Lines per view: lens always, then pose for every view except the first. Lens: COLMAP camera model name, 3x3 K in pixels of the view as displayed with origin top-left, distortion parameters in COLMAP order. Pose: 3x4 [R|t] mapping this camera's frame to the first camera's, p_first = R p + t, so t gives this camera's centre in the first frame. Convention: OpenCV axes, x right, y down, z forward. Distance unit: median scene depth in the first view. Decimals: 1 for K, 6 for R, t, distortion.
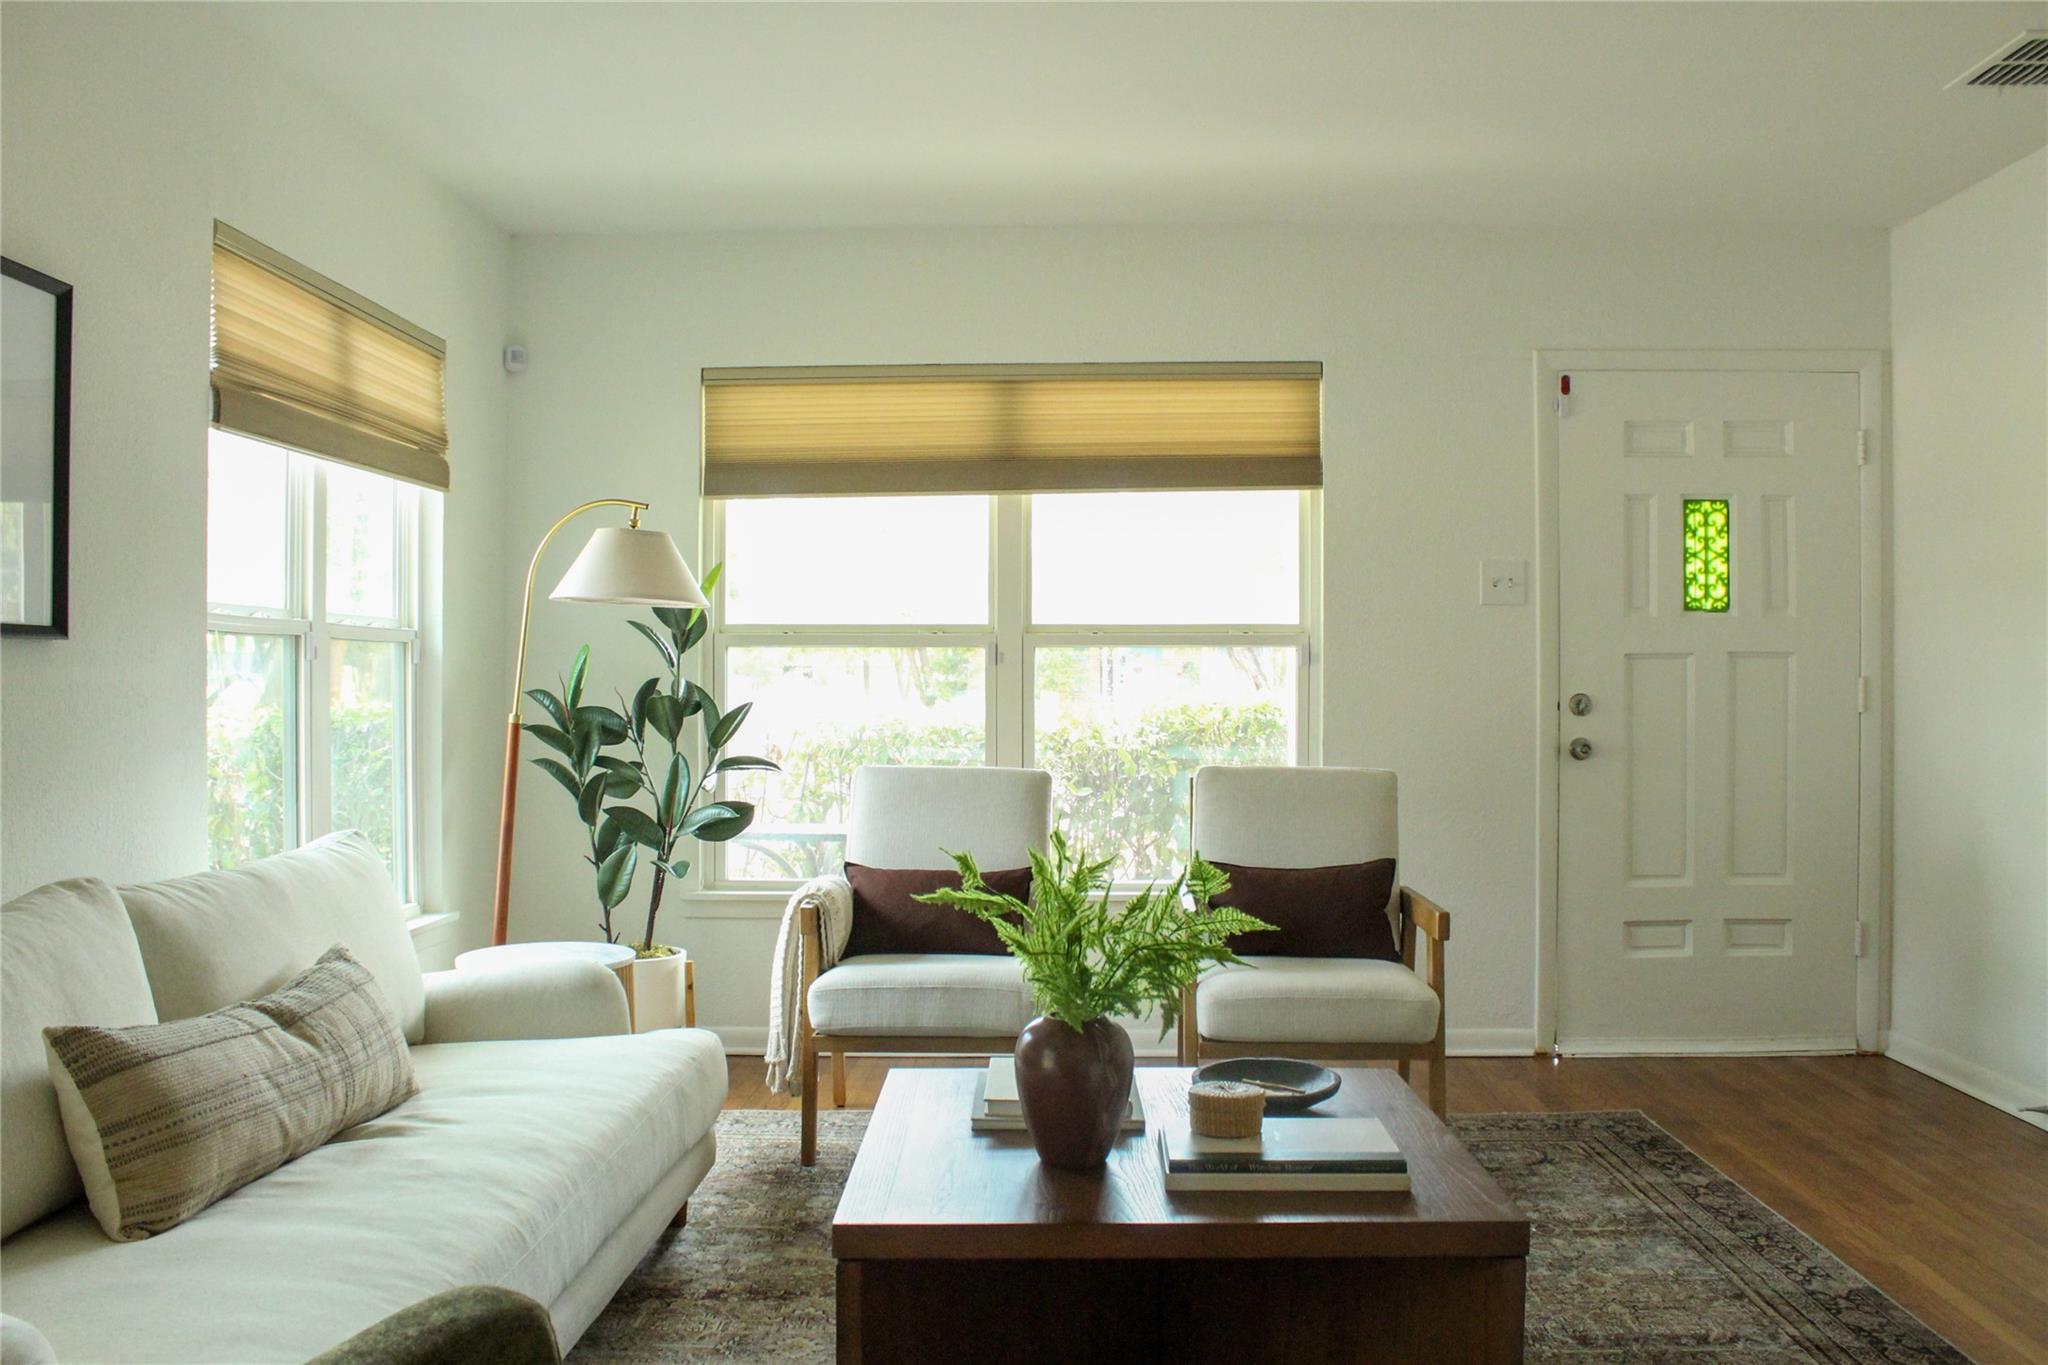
lens RADIAL K [[1771.9, 0, 1000.6], [0, 1771.9, 682.2], [0, 0, 1]] dist [-0.171800, 0.166365]
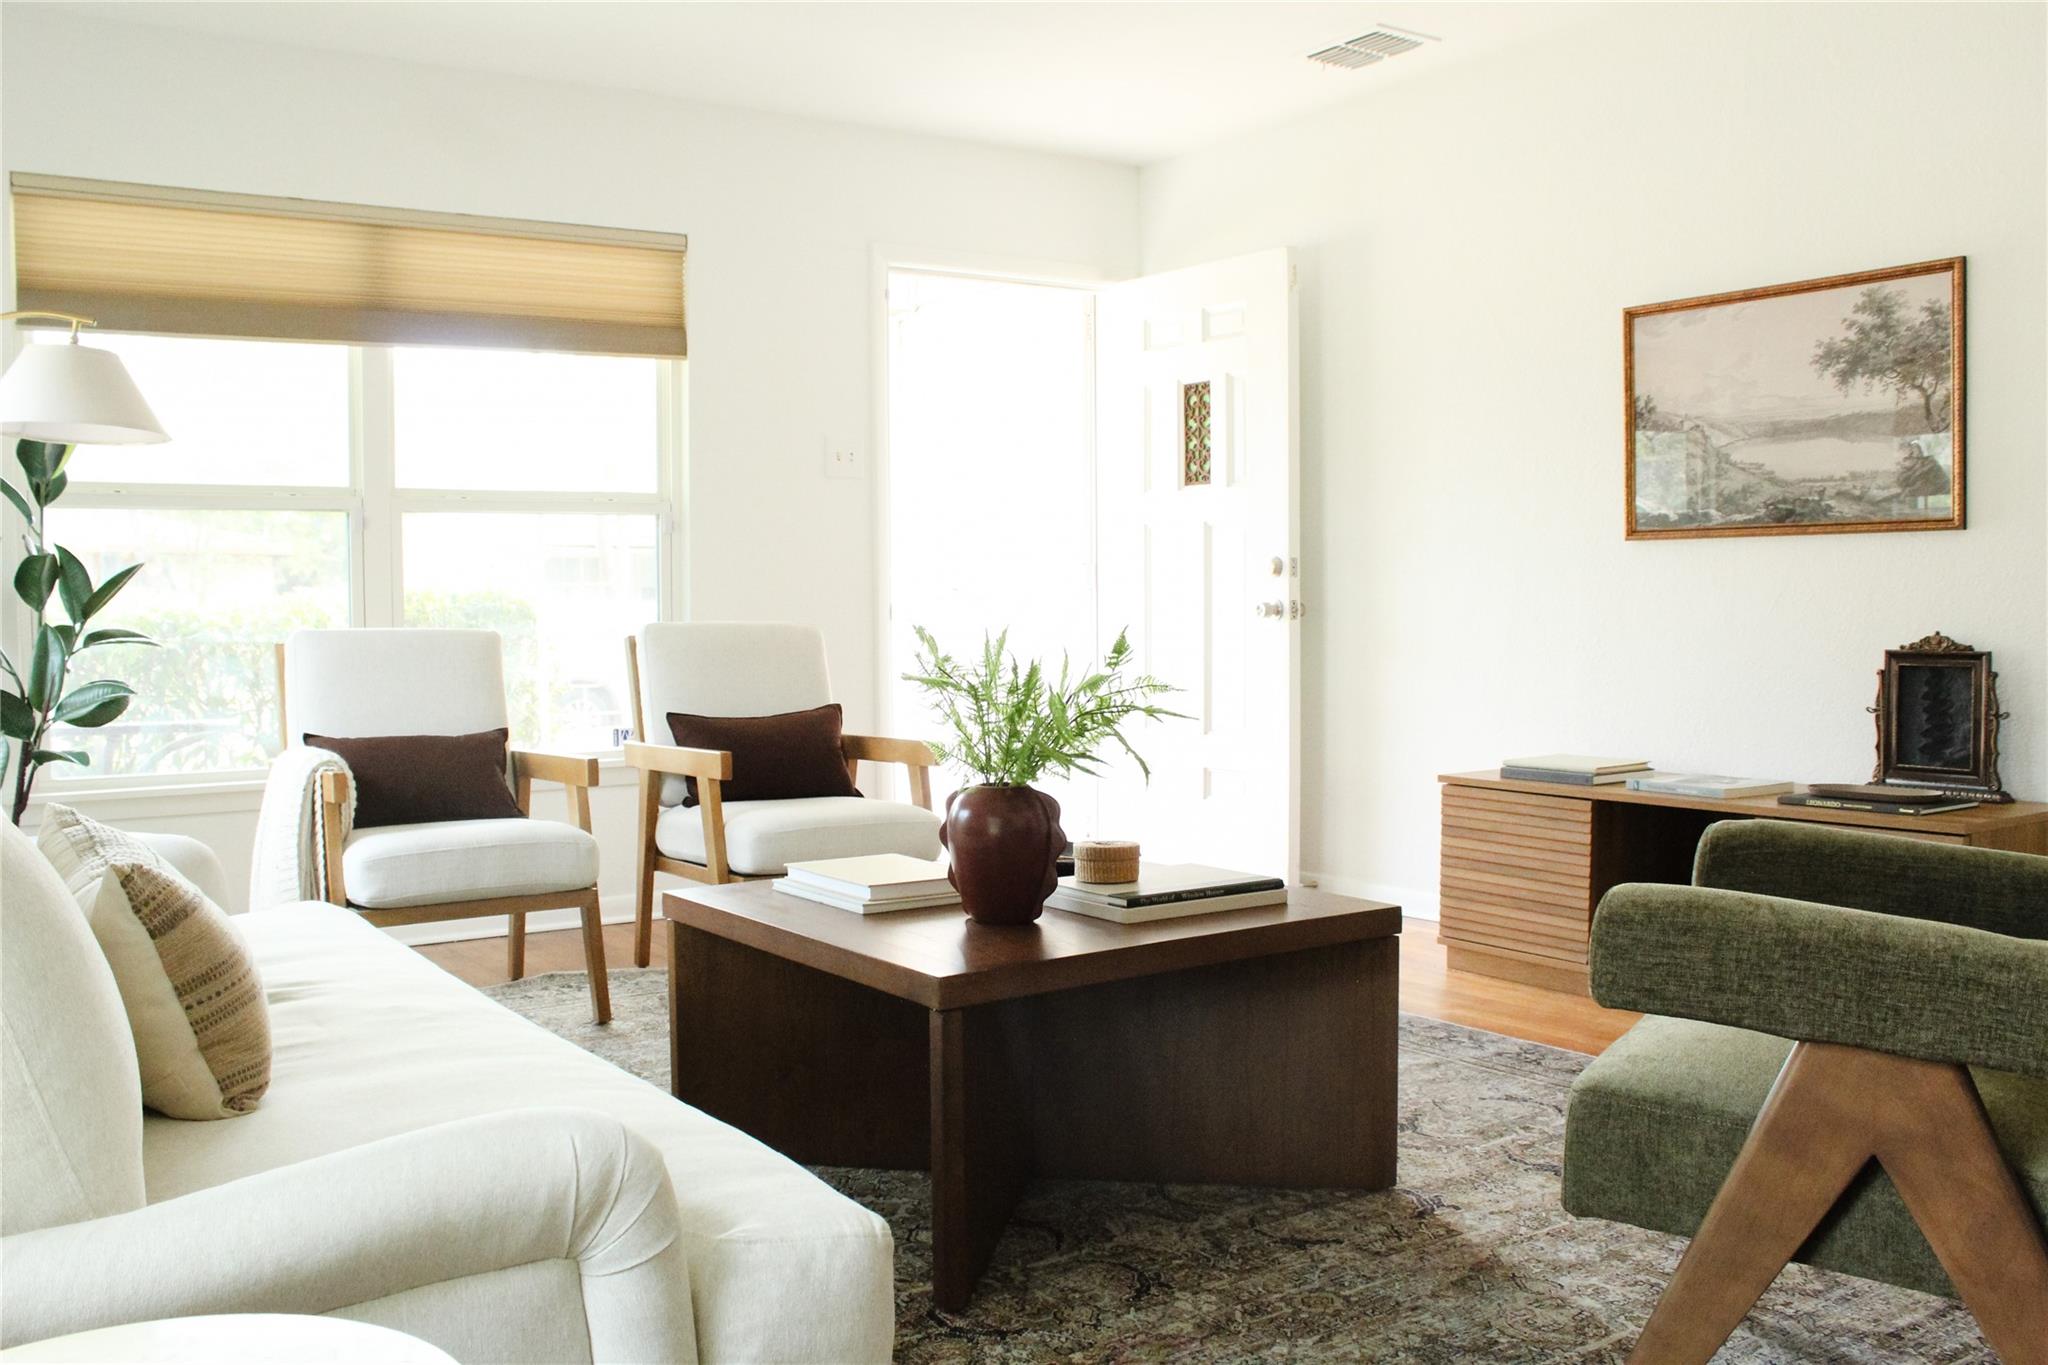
lens RADIAL K [[1823.0, 0, 1024.0], [0, 1823.0, 682.5], [0, 0, 1]] dist [-0.165981, 0.147691]
pose [[0.804169, -0.033466, 0.593458, -0.380261], [0.011716, 0.999112, 0.040466, 0.049127], [-0.594286, -0.025589, 0.803847, 0.052550]]
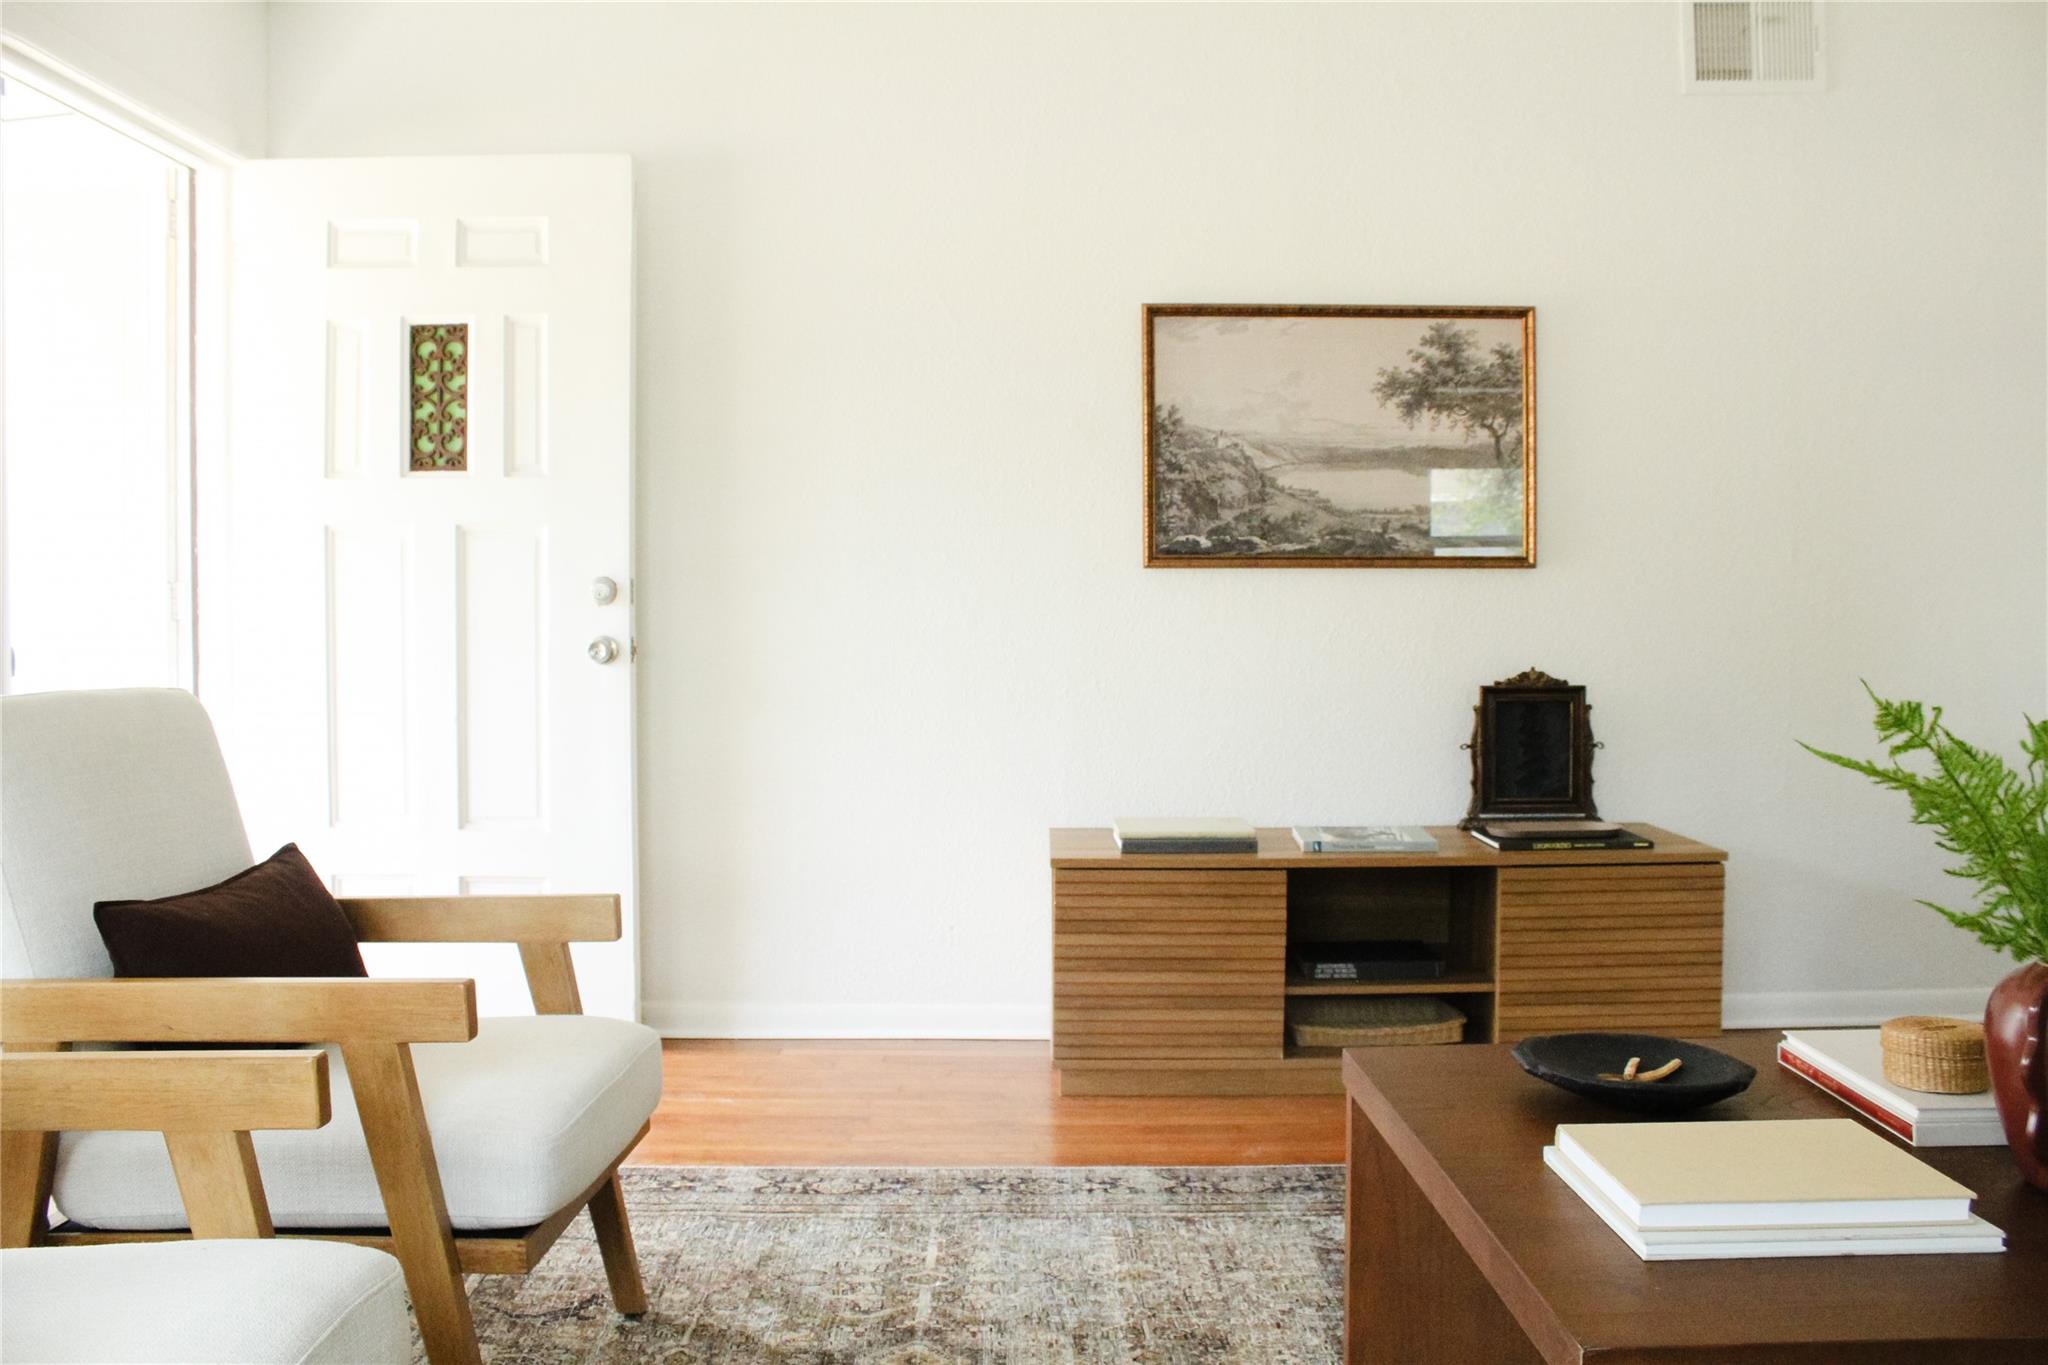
lens RADIAL K [[1704.8, 0, 1007.3], [0, 1704.8, 687.1], [0, 0, 1]] dist [-0.169219, 0.147921]
pose [[-0.027042, -0.042547, 0.998728, -0.339895], [0.008489, 0.999048, 0.042790, 0.033936], [-0.999598, 0.009635, -0.026655, 0.880792]]
